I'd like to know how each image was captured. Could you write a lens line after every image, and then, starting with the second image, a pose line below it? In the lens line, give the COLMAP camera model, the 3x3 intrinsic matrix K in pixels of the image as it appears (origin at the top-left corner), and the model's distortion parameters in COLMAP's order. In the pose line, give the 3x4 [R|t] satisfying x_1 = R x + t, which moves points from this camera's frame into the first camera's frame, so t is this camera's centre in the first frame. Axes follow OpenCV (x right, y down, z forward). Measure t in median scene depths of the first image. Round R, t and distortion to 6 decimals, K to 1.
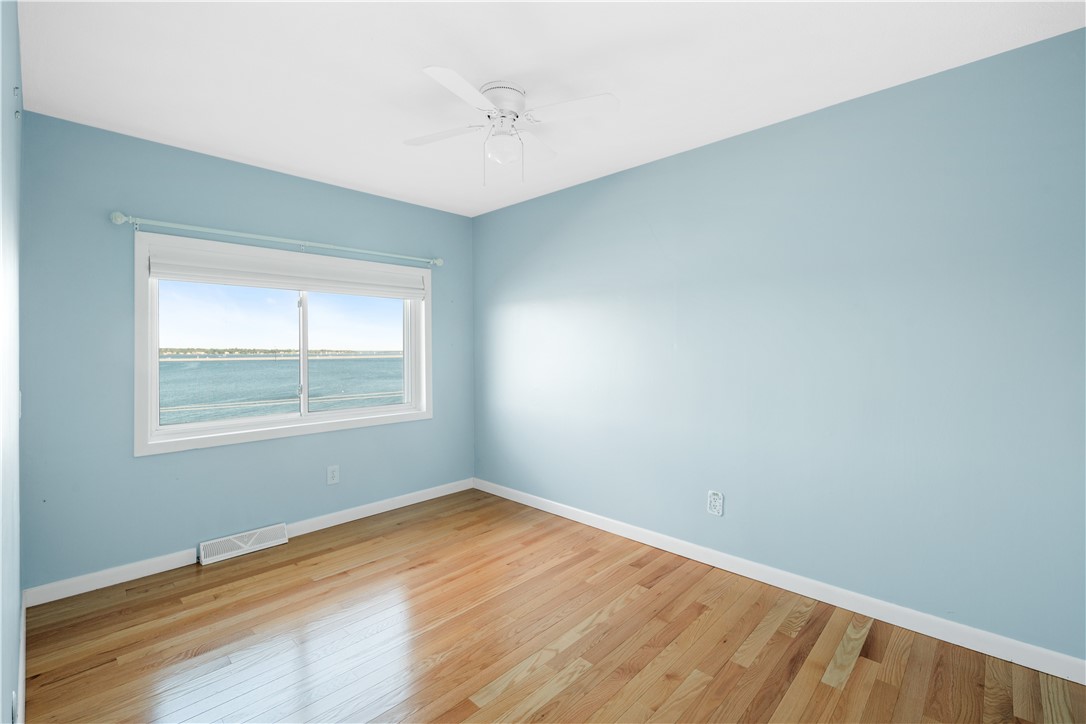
lens RADIAL K [[493.2, 0, 543.6], [0, 493.2, 341.8], [0, 0, 1]] dist [0.001909, -0.003345]
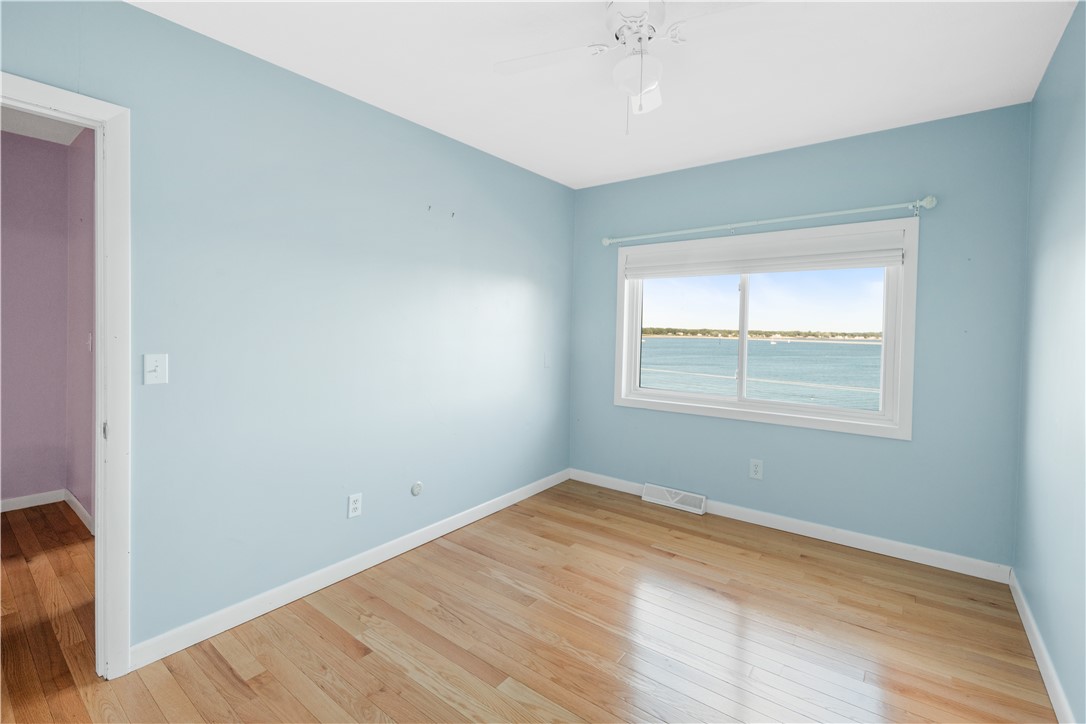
lens RADIAL K [[489.6, 0, 541.2], [0, 489.6, 335.5], [0, 0, 1]] dist [-0.000481, -0.000256]
pose [[0.087671, 0.024436, -0.995850, 0.521589], [0.000362, 0.999698, 0.024563, -0.005601], [0.996149, -0.002514, 0.087636, 0.600379]]
